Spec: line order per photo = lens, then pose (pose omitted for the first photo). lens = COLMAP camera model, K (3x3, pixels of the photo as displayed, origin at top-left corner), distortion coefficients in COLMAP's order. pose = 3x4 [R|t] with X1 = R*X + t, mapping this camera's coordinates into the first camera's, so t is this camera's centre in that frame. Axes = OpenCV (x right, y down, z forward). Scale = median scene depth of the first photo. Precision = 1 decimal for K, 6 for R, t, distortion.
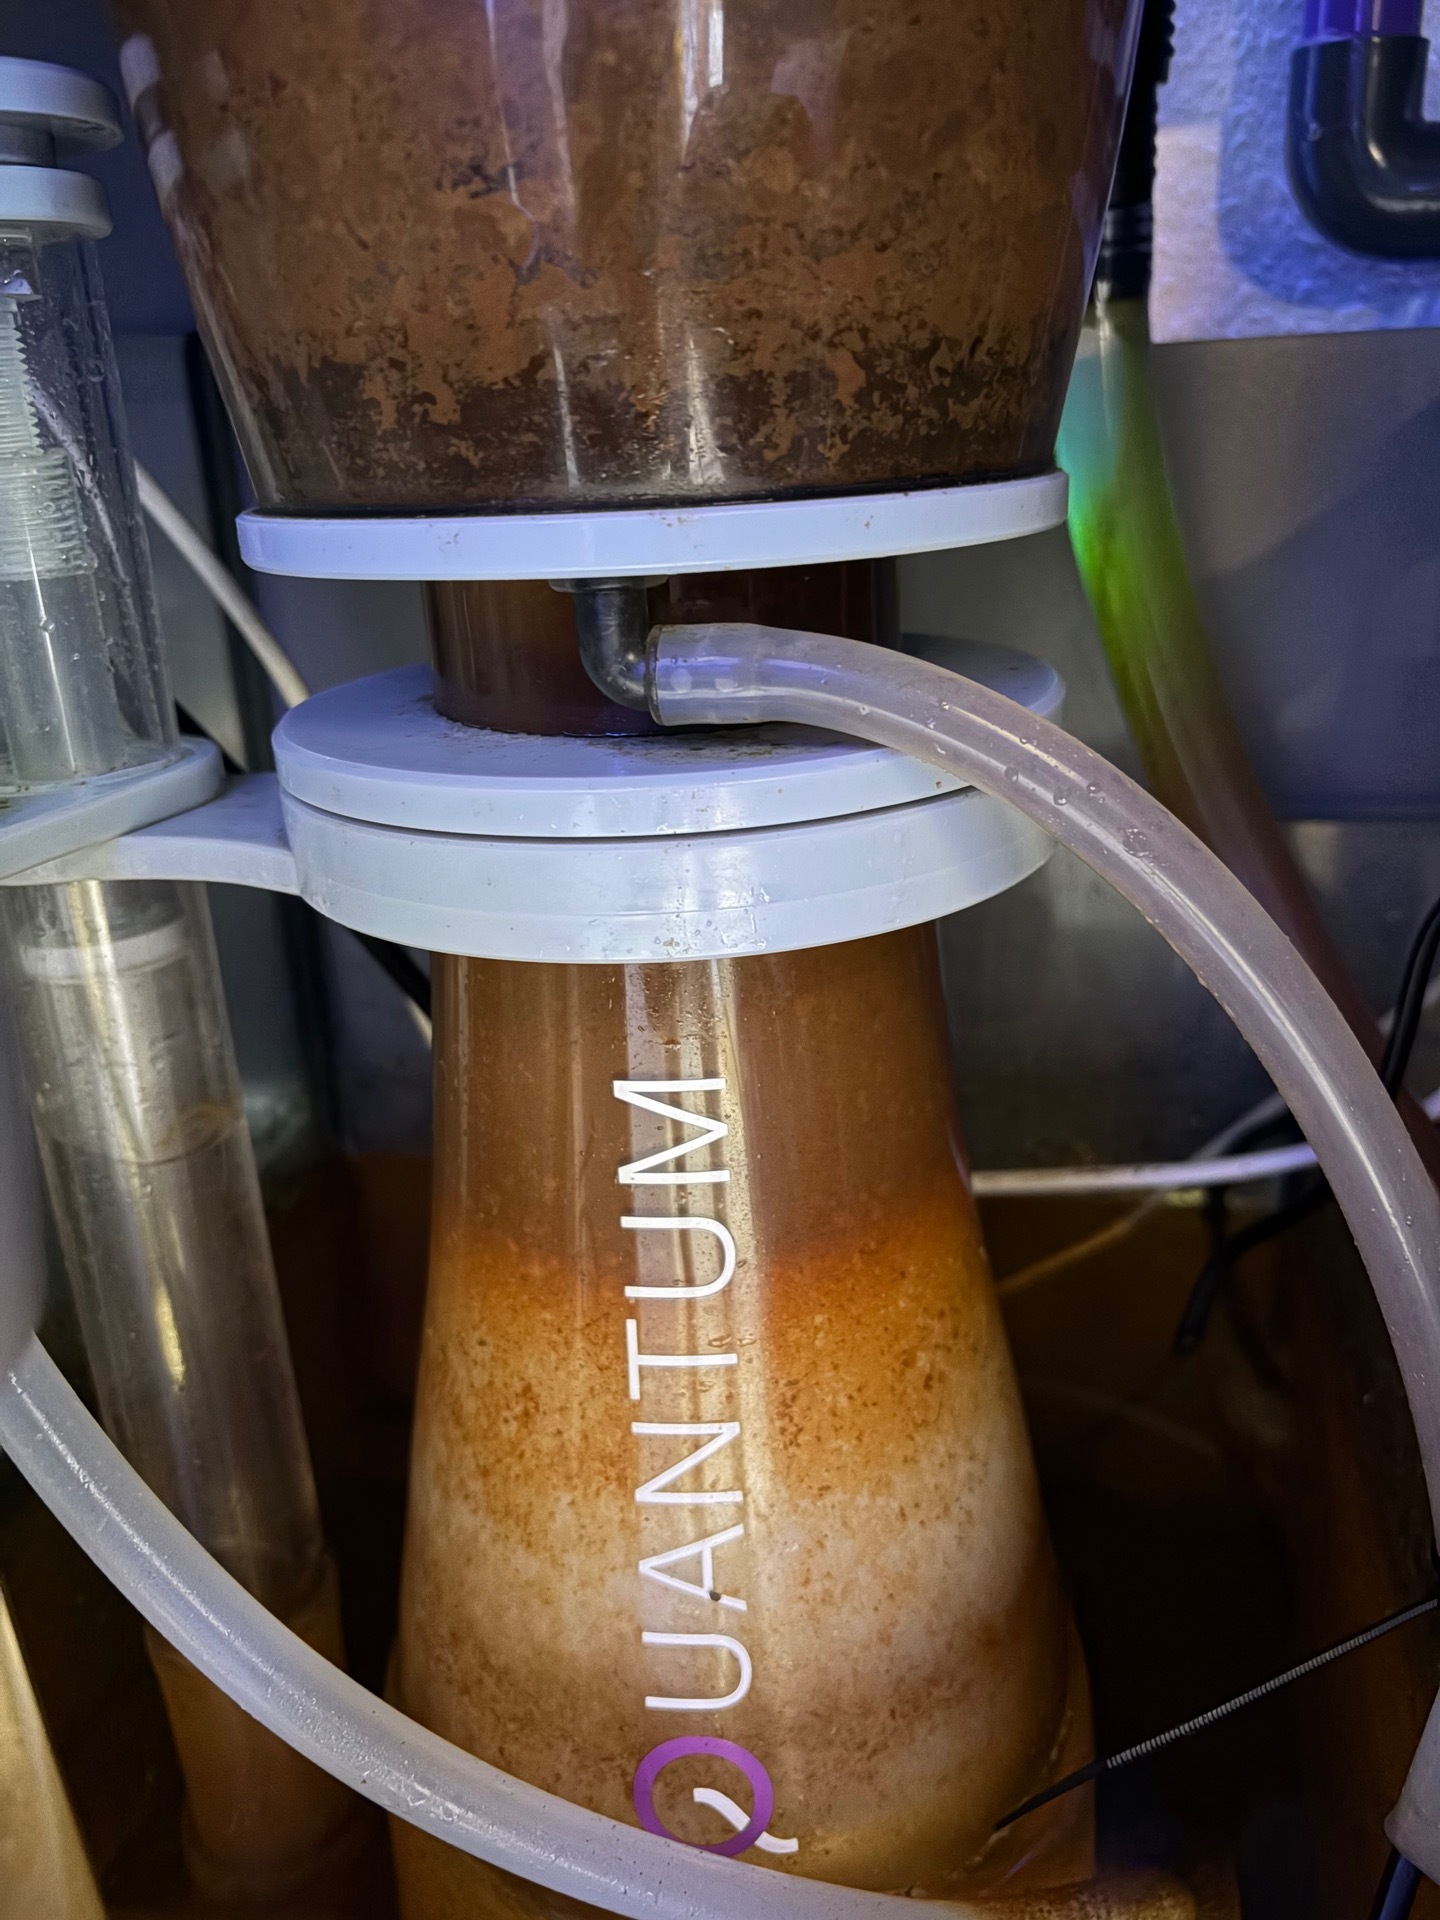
lens RADIAL K [[1410.1, 0, 720.0], [0, 1410.1, 960.0], [0, 0, 1]] dist [-0.004160, 0.003849]
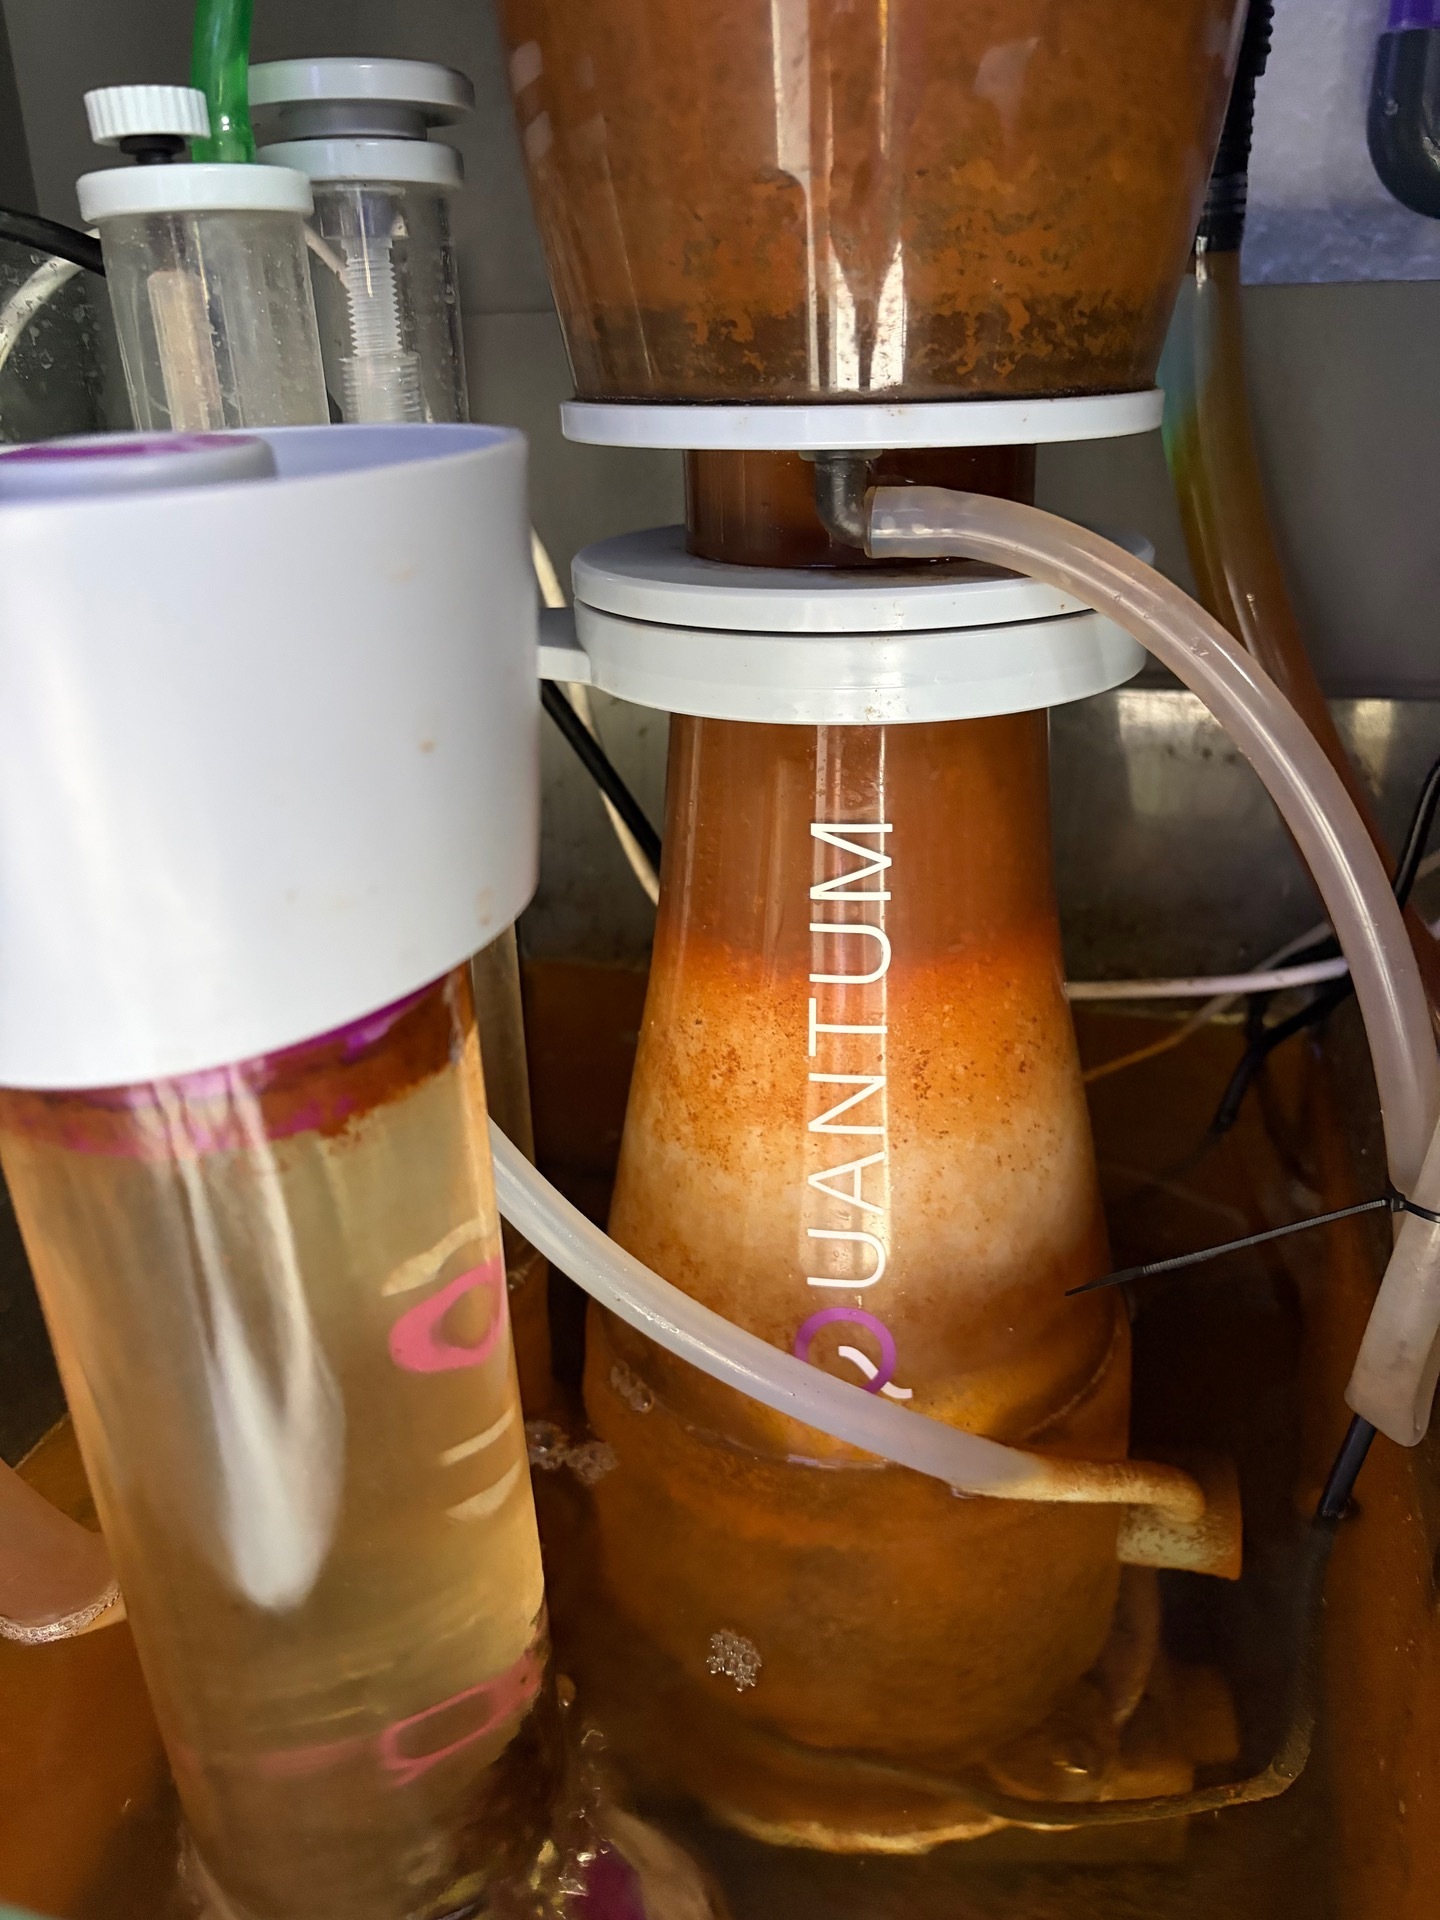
lens RADIAL K [[1459.4, 0, 720.0], [0, 1459.4, 960.0], [0, 0, 1]] dist [0.080362, -0.098815]
pose [[0.998535, 0.044902, -0.030185, -0.109505], [-0.043913, 0.998502, 0.032649, 0.167374], [0.031605, -0.031276, 0.999011, -0.436579]]
